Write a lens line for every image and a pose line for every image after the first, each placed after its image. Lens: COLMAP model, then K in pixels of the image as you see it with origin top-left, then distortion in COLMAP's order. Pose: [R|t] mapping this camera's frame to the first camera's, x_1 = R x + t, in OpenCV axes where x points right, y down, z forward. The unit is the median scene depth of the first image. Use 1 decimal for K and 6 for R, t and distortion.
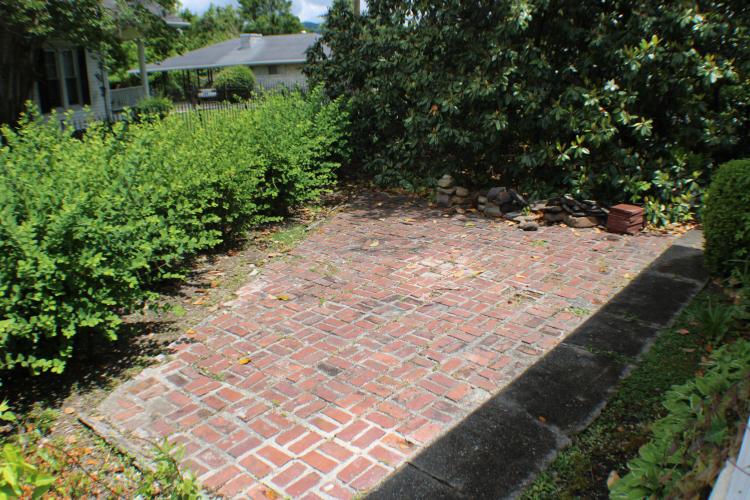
lens RADIAL K [[602.3, 0, 372.0], [0, 602.3, 243.4], [0, 0, 1]] dist [-0.221985, 0.071172]
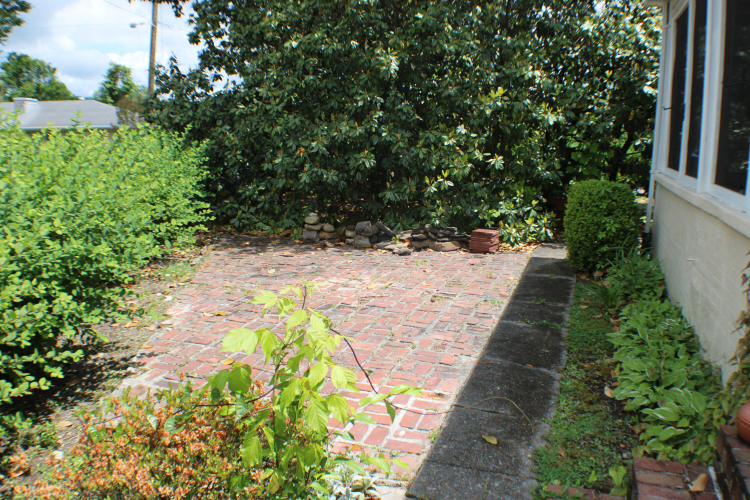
lens RADIAL K [[602.3, 0, 379.4], [0, 602.3, 253.7], [0, 0, 1]] dist [-0.221985, 0.071172]
pose [[0.914857, -0.026374, 0.402916, -0.228983], [0.071862, 0.992569, -0.098196, 0.081631], [-0.397332, 0.118790, 0.909954, -0.007735]]
